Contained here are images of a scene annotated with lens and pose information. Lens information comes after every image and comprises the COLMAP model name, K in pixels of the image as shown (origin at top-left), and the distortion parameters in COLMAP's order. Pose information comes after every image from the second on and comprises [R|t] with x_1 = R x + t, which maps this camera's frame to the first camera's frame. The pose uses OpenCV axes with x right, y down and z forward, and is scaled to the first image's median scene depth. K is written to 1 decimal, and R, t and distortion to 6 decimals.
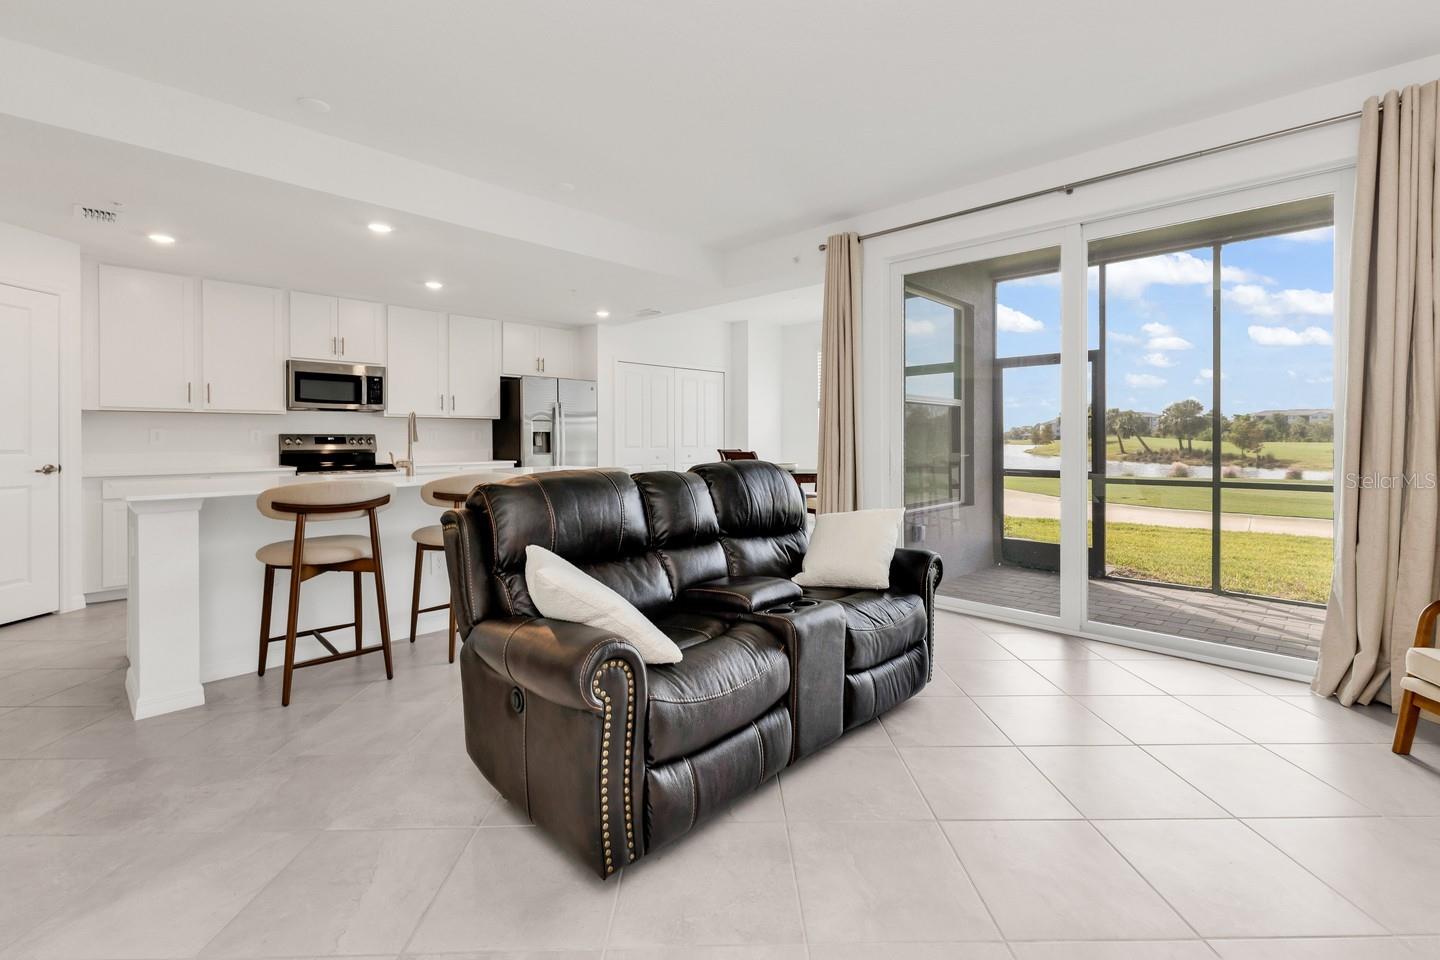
lens RADIAL K [[640.2, 0, 722.8], [0, 640.2, 437.6], [0, 0, 1]] dist [0.004051, 0.000296]
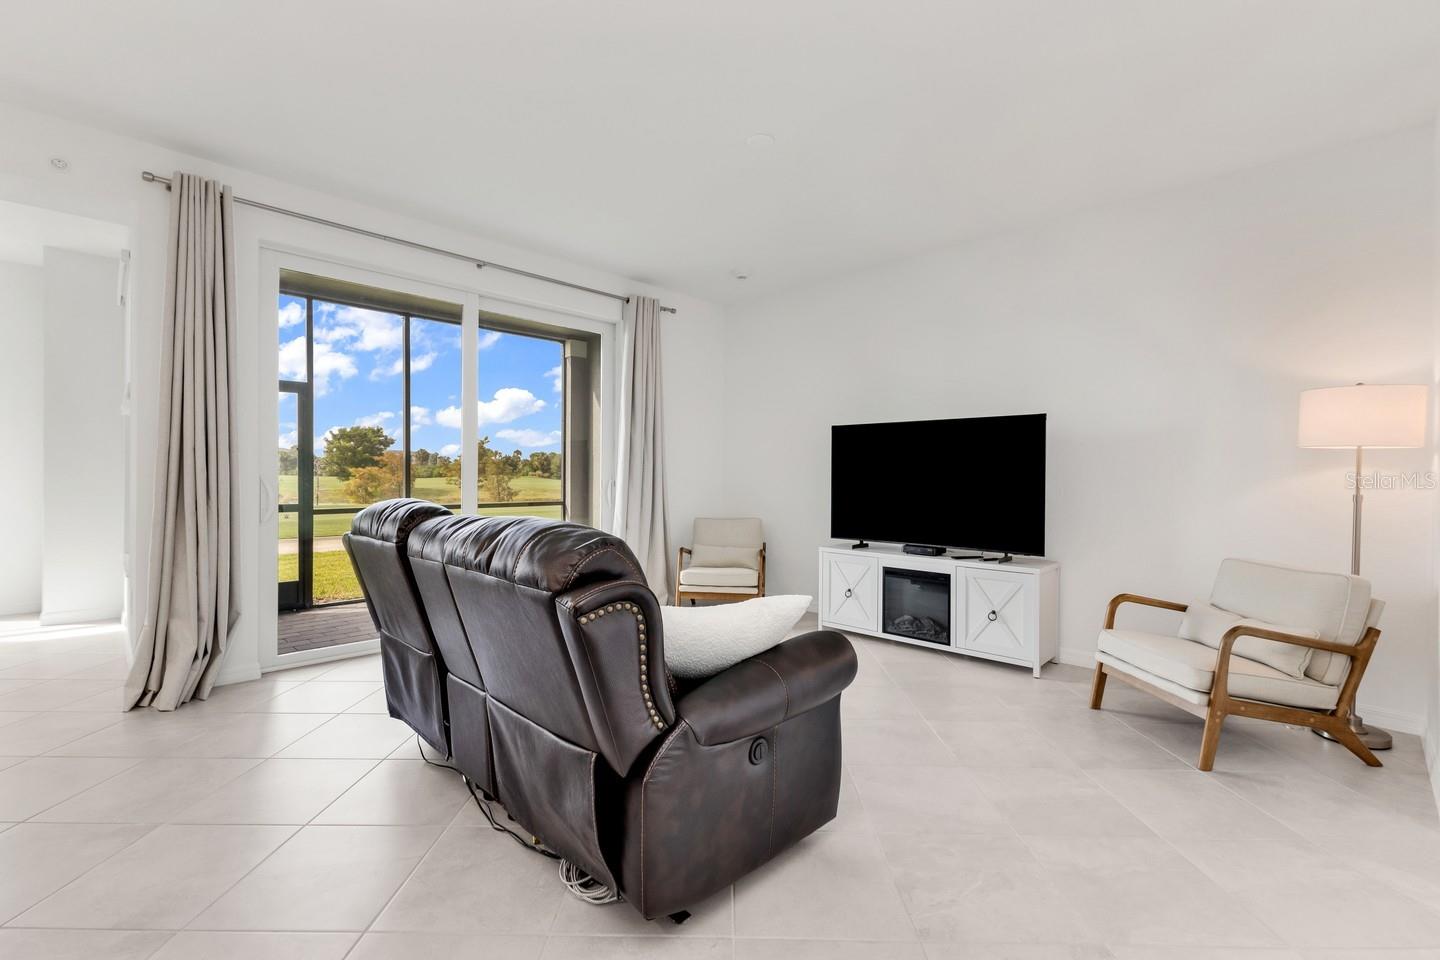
lens RADIAL K [[624.5, 0, 721.6], [0, 624.5, 479.3], [0, 0, 1]] dist [0.012324, -0.002241]
pose [[0.020986, -0.008923, 0.999740, -0.484266], [-0.008776, 0.999920, 0.009109, 0.000894], [-0.999741, -0.008964, 0.020906, 0.401782]]
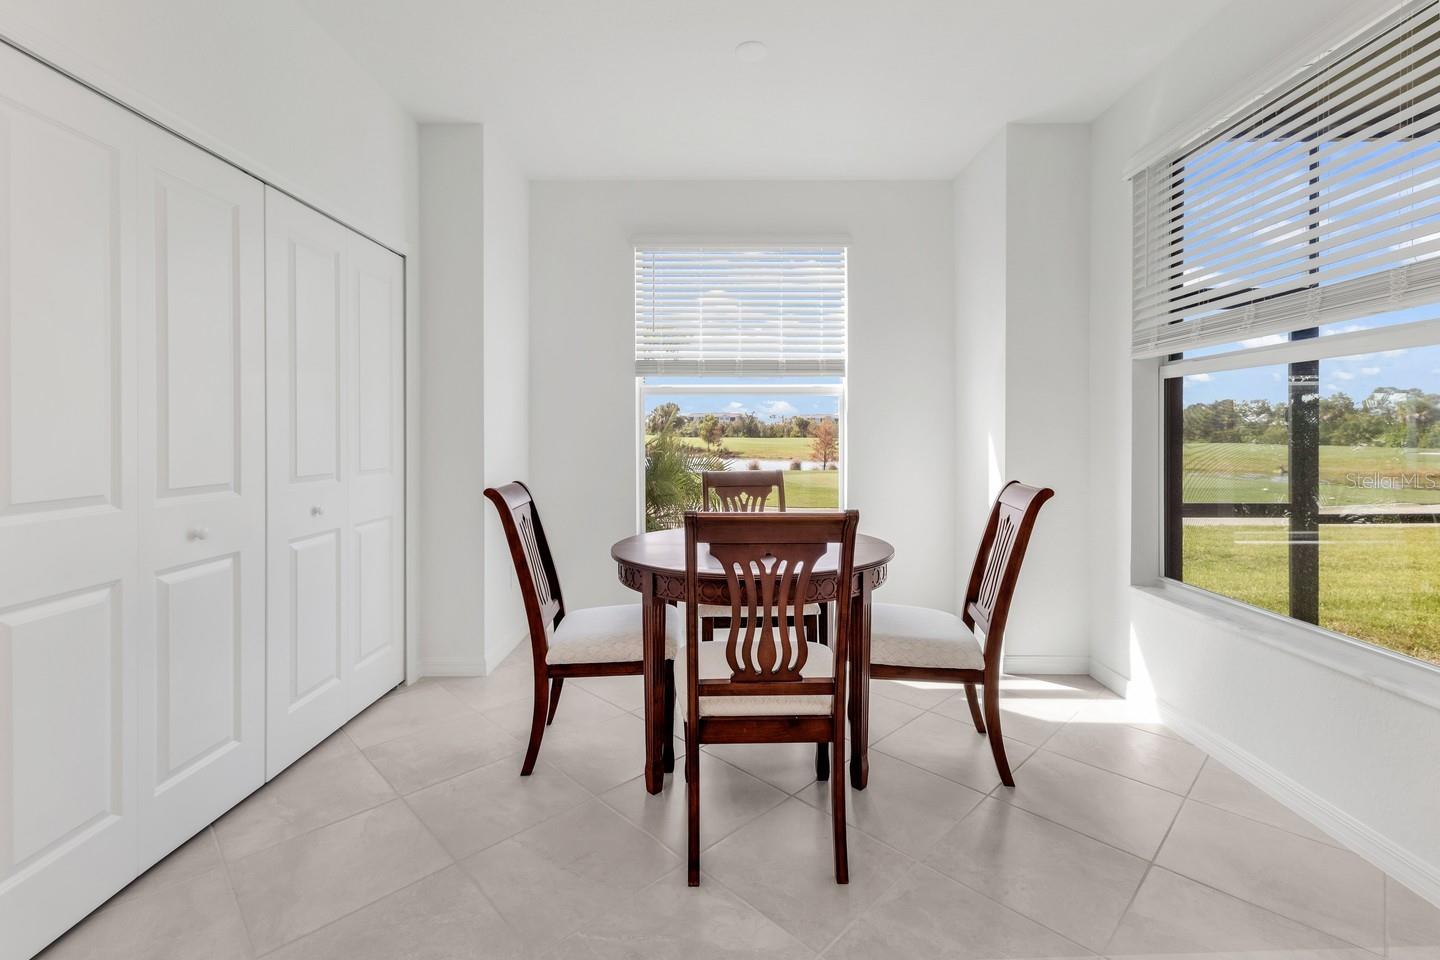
lens RADIAL K [[640.2, 0, 732.2], [0, 640.2, 436.7], [0, 0, 1]] dist [0.004051, 0.000296]
pose [[0.712721, -0.003534, 0.701439, -0.217813], [0.000391, 0.999989, 0.004642, -0.011121], [-0.701447, -0.003034, 0.712715, 1.180585]]
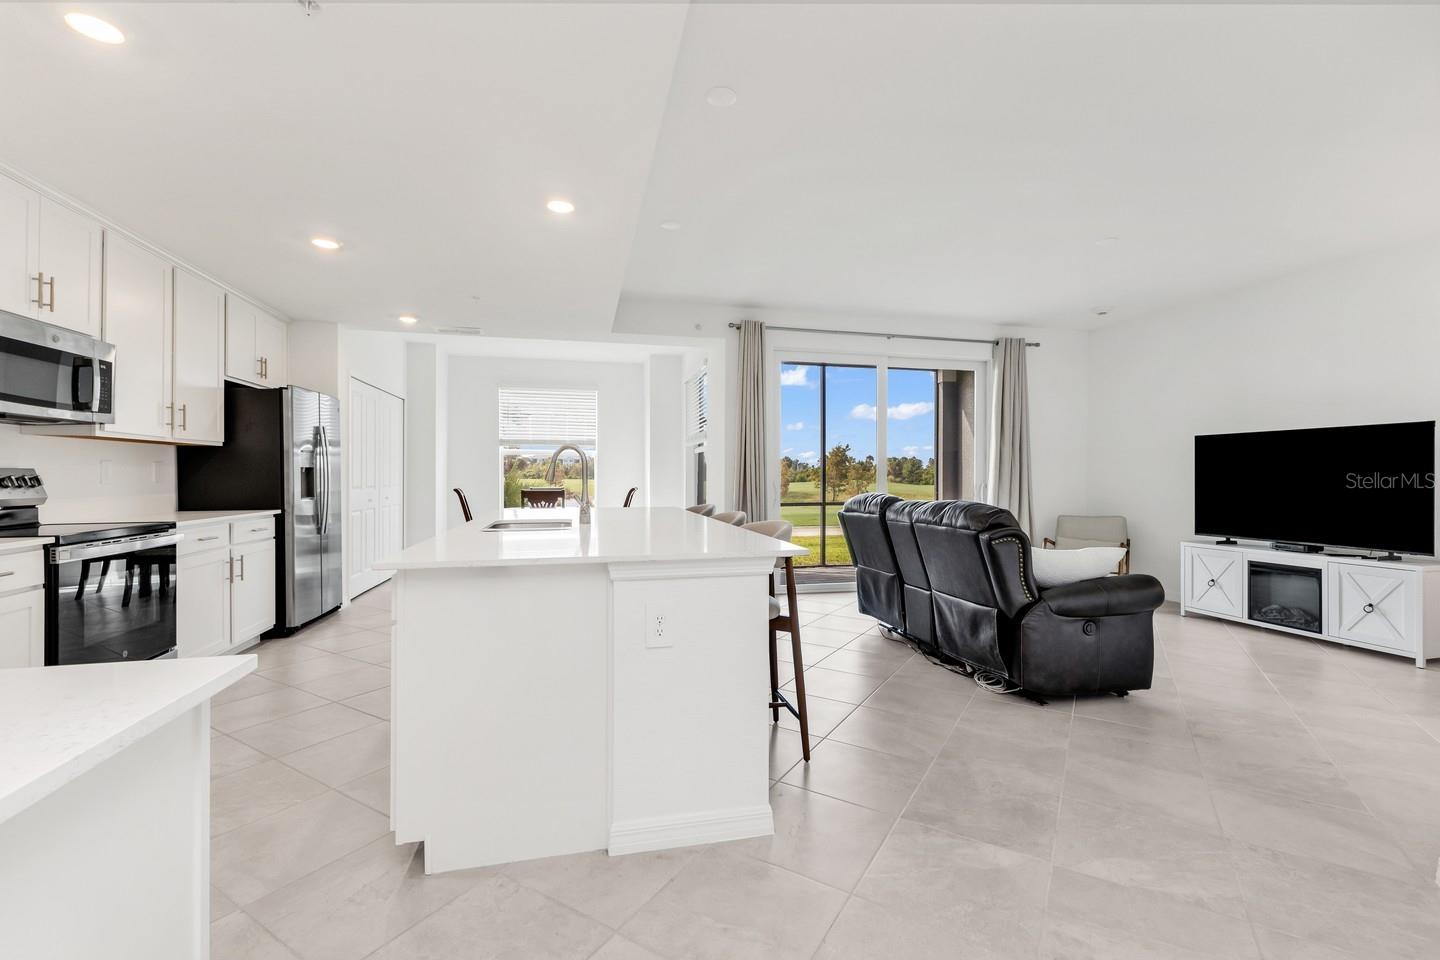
lens RADIAL K [[624.5, 0, 721.5], [0, 624.5, 477.5], [0, 0, 1]] dist [0.012324, -0.002241]
pose [[0.537085, -0.000282, 0.843528, -0.895921], [-0.003036, 0.999993, 0.002268, -0.001077], [-0.843523, -0.003778, 0.537080, 0.359500]]
